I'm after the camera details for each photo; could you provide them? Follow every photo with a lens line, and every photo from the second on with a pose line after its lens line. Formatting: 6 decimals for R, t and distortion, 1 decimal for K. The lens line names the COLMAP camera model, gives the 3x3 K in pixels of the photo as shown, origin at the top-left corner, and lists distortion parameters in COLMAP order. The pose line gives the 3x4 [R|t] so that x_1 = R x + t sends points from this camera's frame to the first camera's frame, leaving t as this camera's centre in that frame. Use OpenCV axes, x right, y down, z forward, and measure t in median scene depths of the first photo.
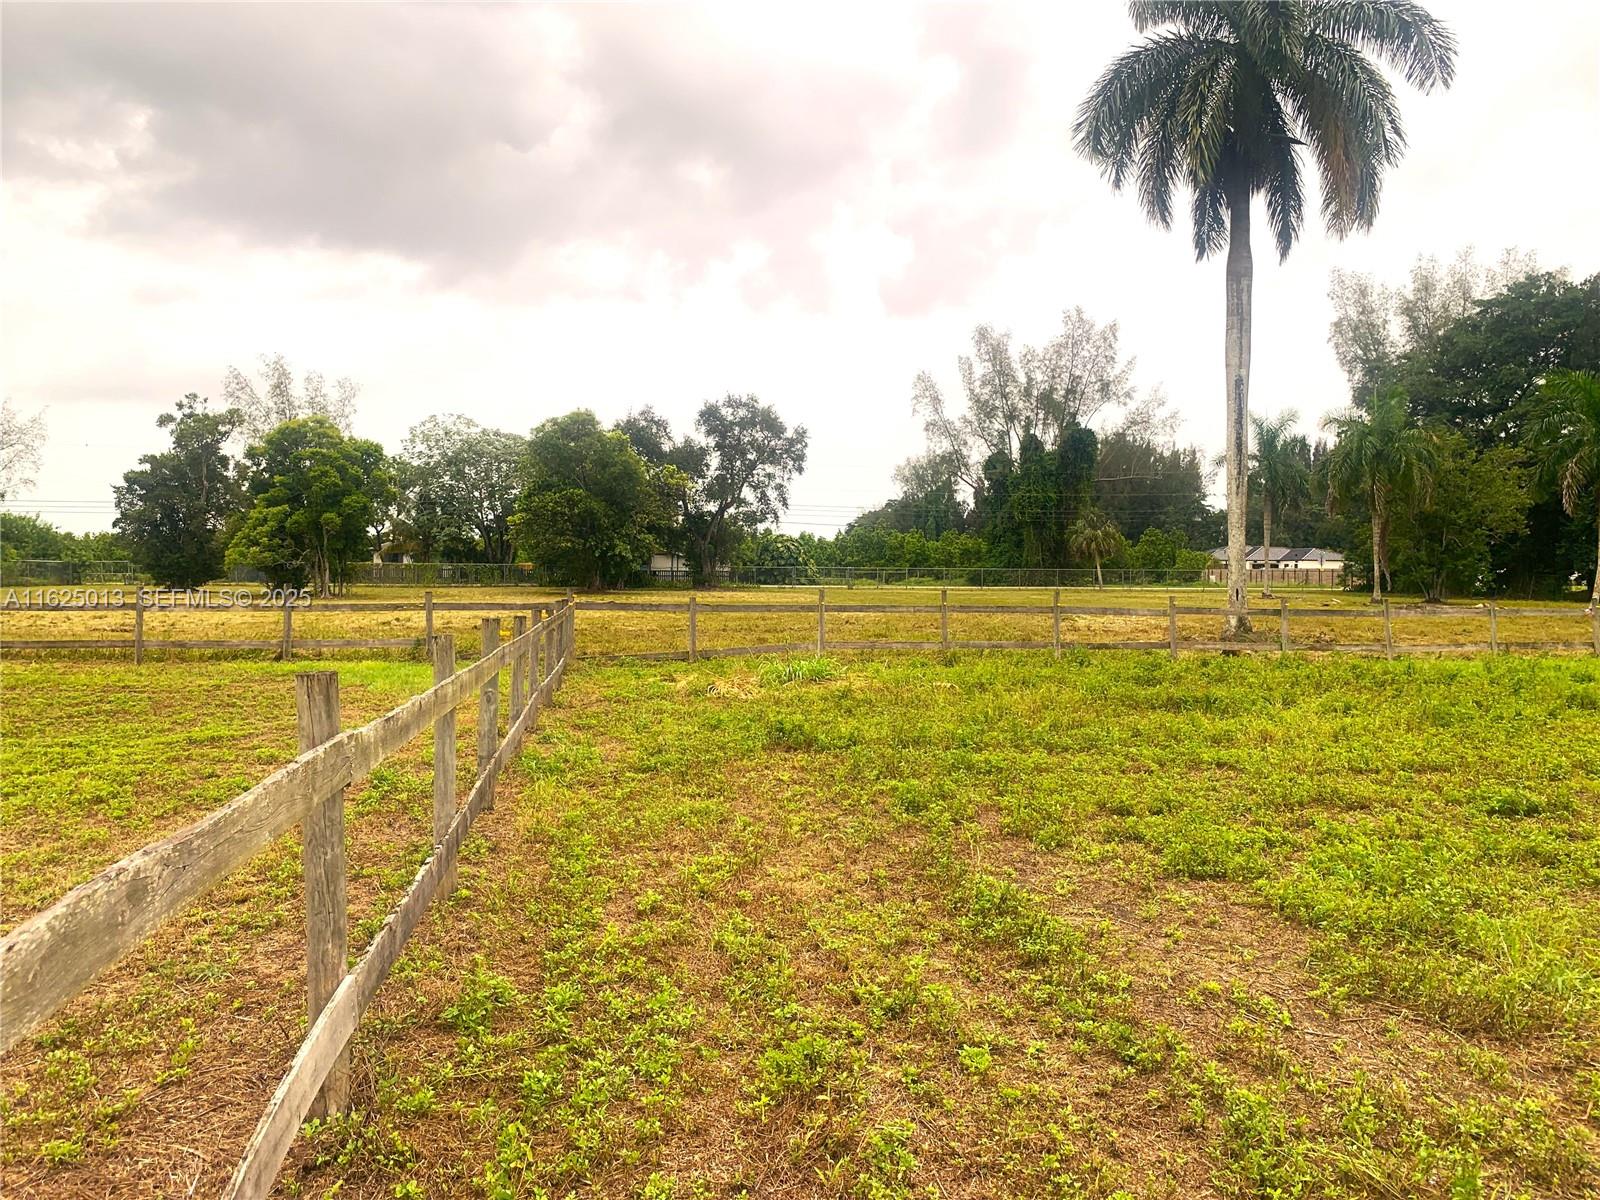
lens RADIAL K [[1225.9, 0, 798.8], [0, 1225.9, 596.8], [0, 0, 1]] dist [0.015183, -0.029054]
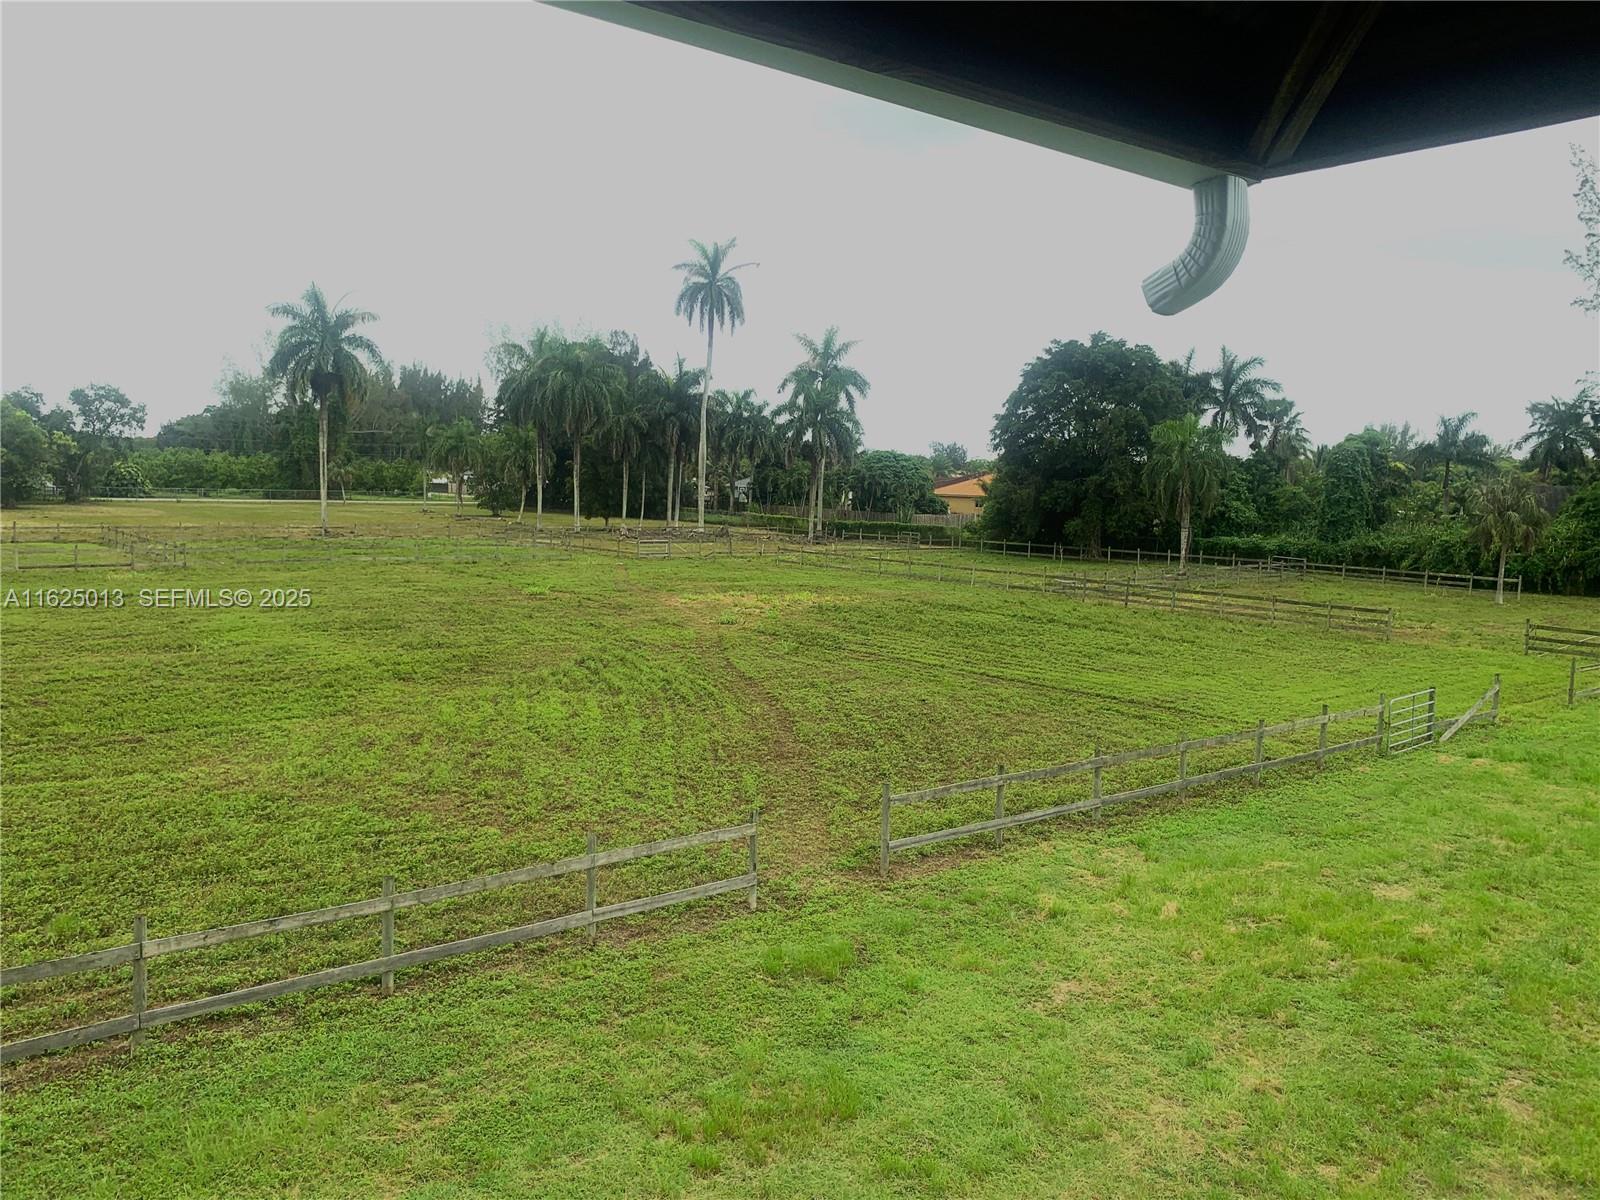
lens RADIAL K [[1225.9, 0, 796.5], [0, 1225.9, 591.4], [0, 0, 1]] dist [0.015183, -0.029054]
pose [[0.870031, -0.032815, 0.491903, -0.050291], [-0.007677, 0.996760, 0.080072, -0.026705], [-0.492937, -0.073441, 0.866960, -0.808039]]
